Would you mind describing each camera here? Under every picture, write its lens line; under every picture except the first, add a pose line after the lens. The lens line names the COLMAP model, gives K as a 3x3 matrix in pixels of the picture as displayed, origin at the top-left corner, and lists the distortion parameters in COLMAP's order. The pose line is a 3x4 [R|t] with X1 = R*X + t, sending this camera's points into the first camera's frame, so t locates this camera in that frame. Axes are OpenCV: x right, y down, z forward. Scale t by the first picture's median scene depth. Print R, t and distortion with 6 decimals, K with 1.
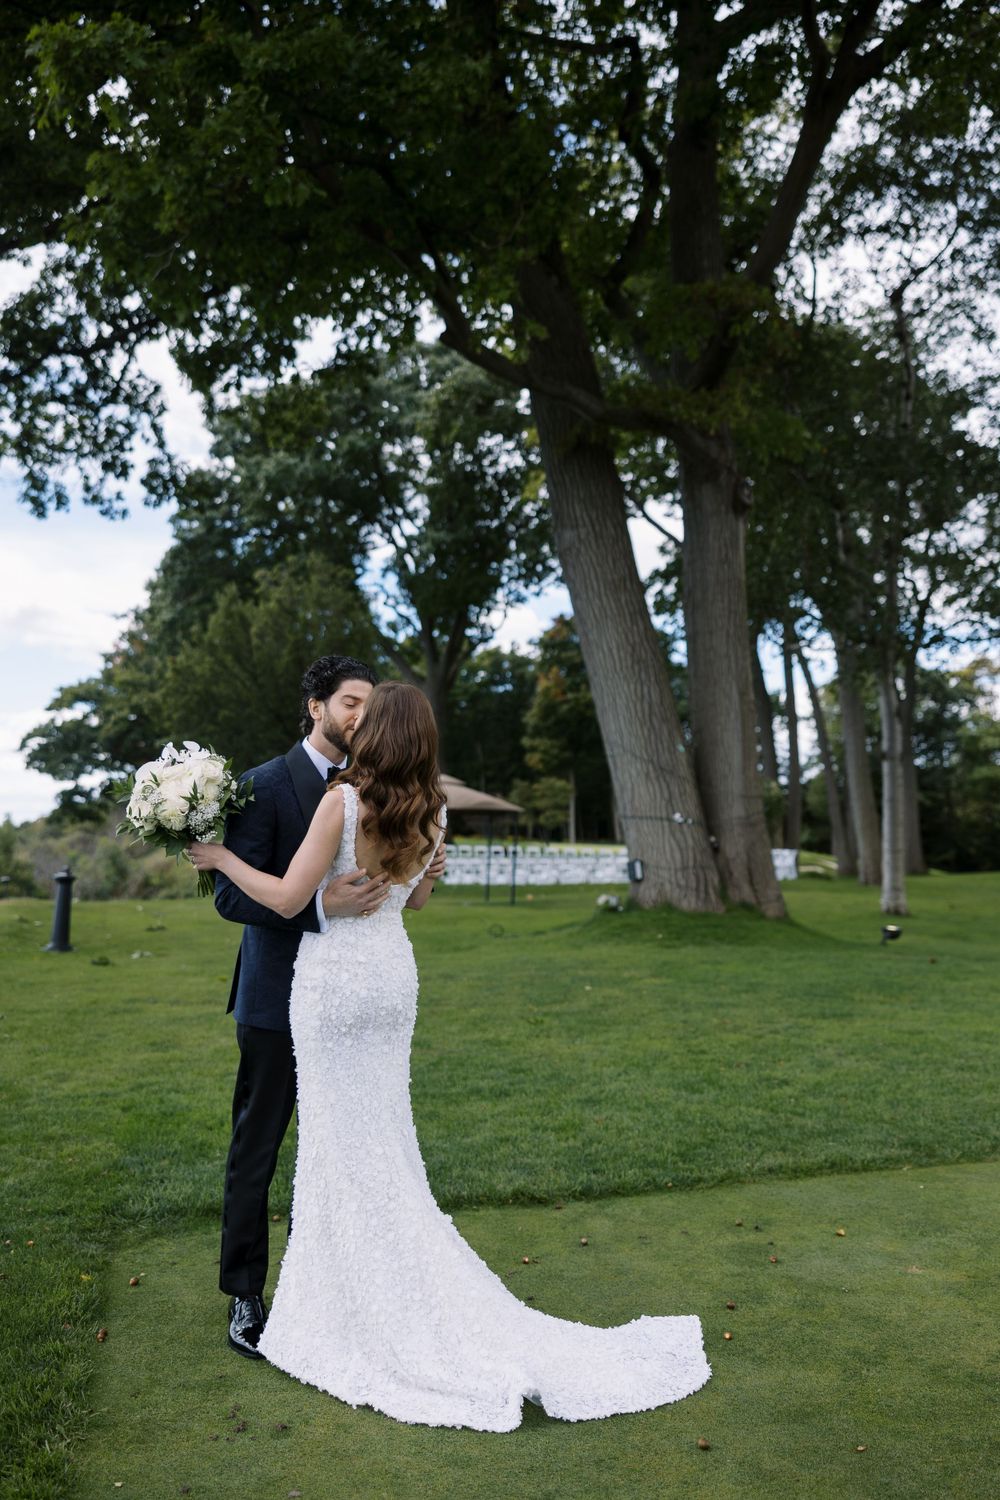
lens RADIAL K [[1450.2, 0, 498.2], [0, 1450.2, 741.7], [0, 0, 1]] dist [0.030222, 0.000000]
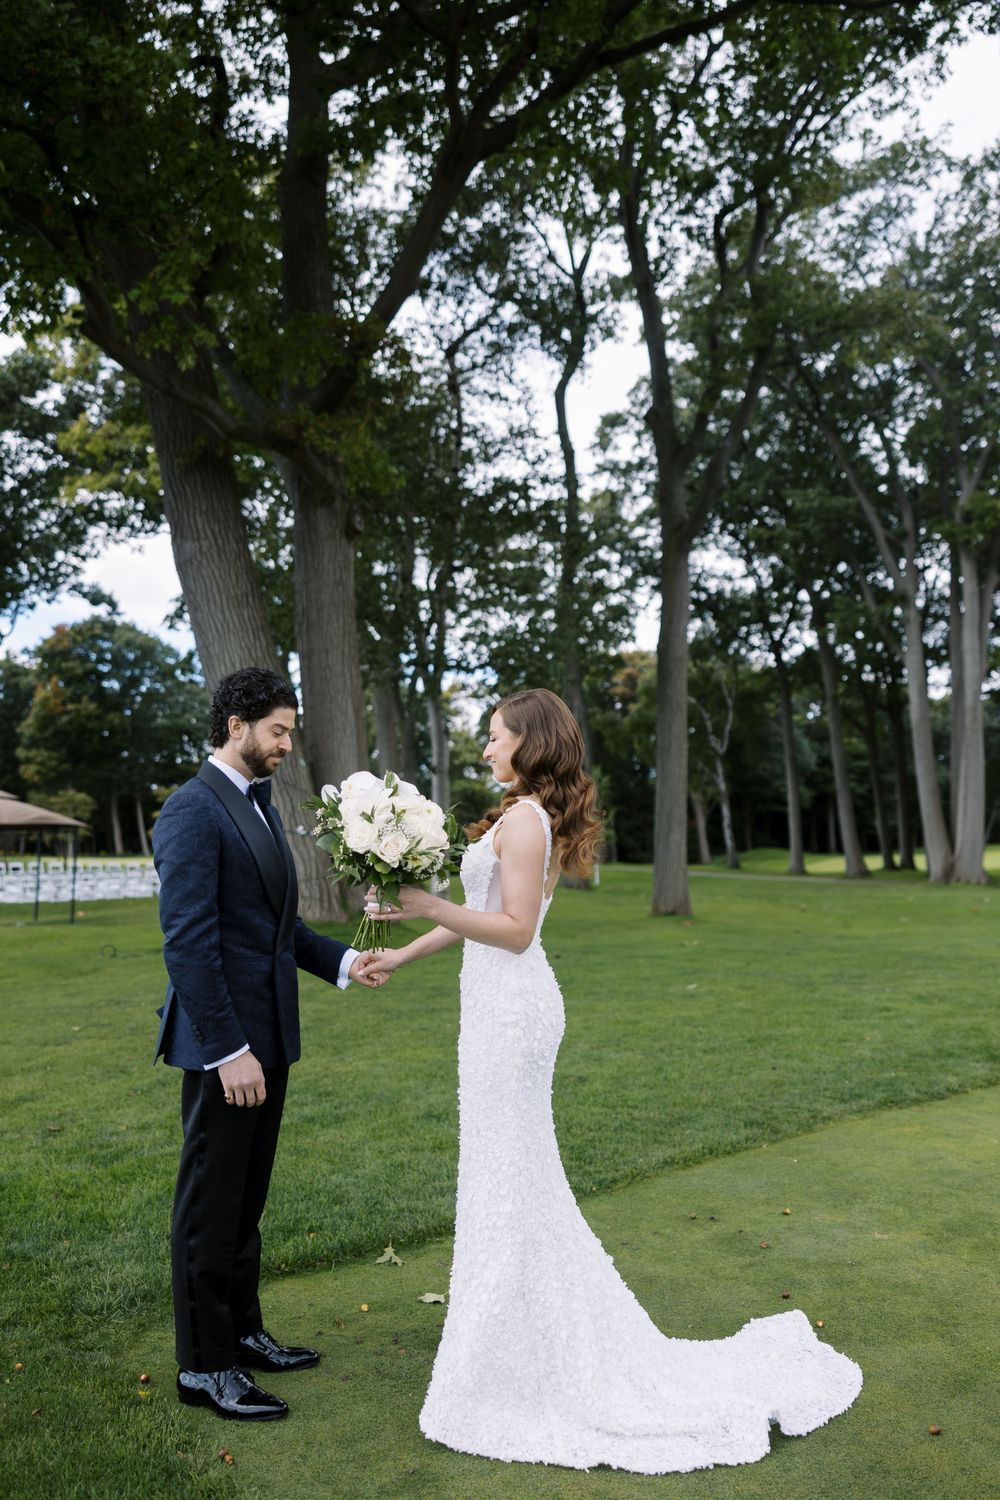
lens RADIAL K [[1356.9, 0, 498.9], [0, 1356.9, 762.3], [0, 0, 1]] dist [0.012967, 0.006947]
pose [[0.895845, 0.002518, 0.444360, -0.099734], [-0.006160, 0.999958, 0.006750, -0.001881], [-0.444324, -0.008784, 0.895823, 0.043152]]
